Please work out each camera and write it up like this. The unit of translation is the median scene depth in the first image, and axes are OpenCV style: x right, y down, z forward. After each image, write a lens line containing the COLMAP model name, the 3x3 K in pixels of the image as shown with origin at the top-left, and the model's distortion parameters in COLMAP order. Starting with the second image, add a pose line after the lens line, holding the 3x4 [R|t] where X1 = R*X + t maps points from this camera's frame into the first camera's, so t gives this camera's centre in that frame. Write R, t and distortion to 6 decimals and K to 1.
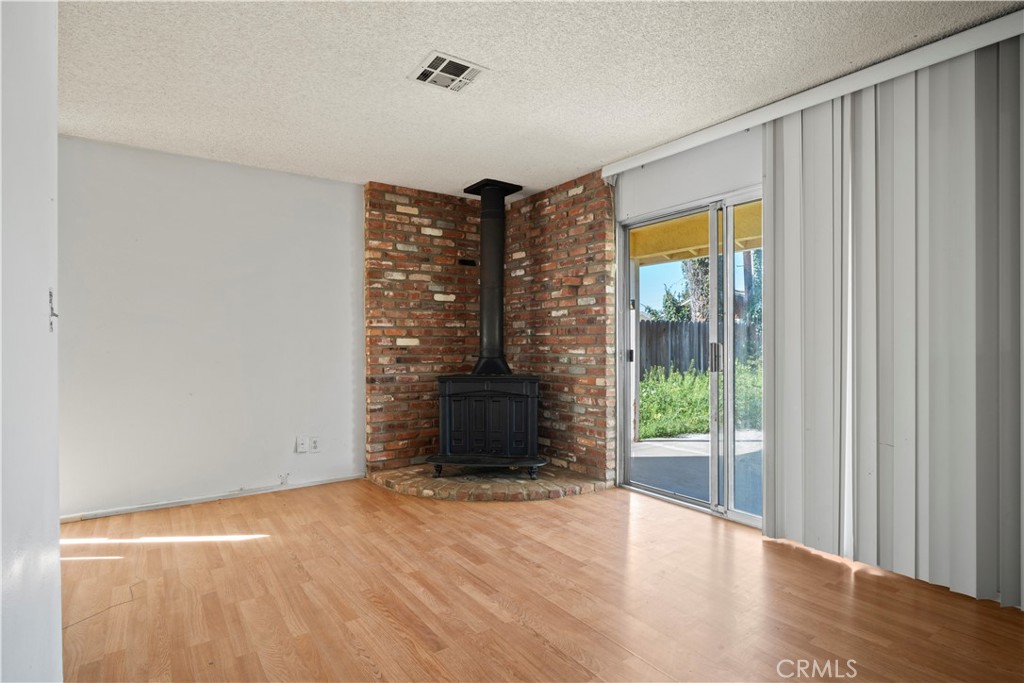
lens RADIAL K [[525.6, 0, 509.5], [0, 525.6, 342.0], [0, 0, 1]] dist [-0.003872, -0.001327]
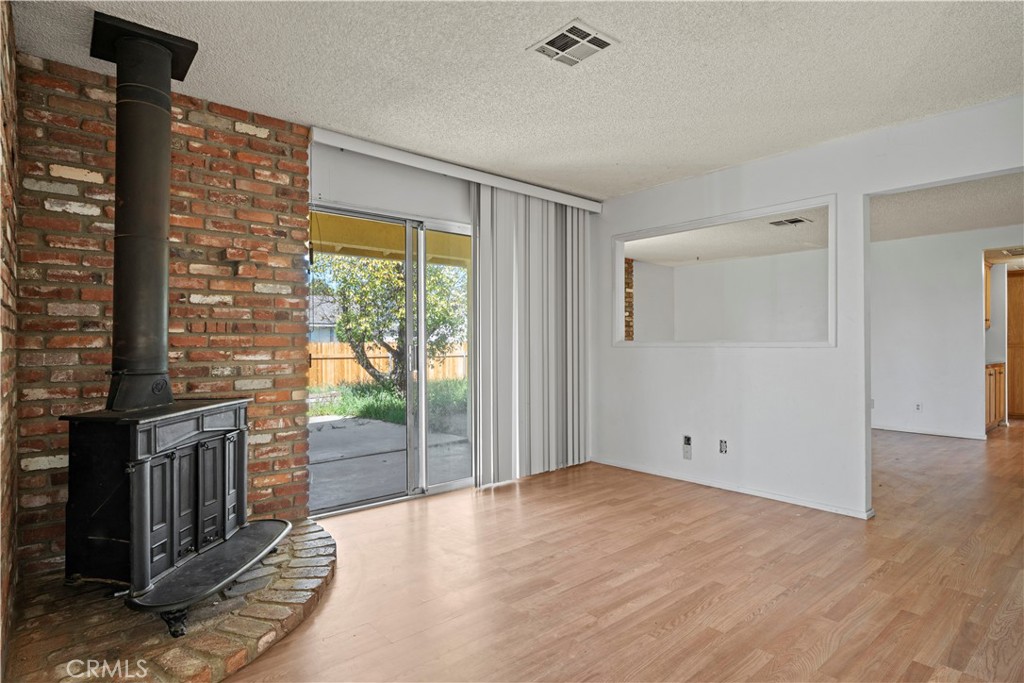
lens RADIAL K [[532.1, 0, 510.0], [0, 532.1, 339.4], [0, 0, 1]] dist [-0.002296, -0.000650]
pose [[-0.090505, 0.011215, 0.995833, -0.622702], [0.001010, 0.999937, -0.011169, 0.002229], [-0.995896, -0.000005, -0.090510, 0.732368]]
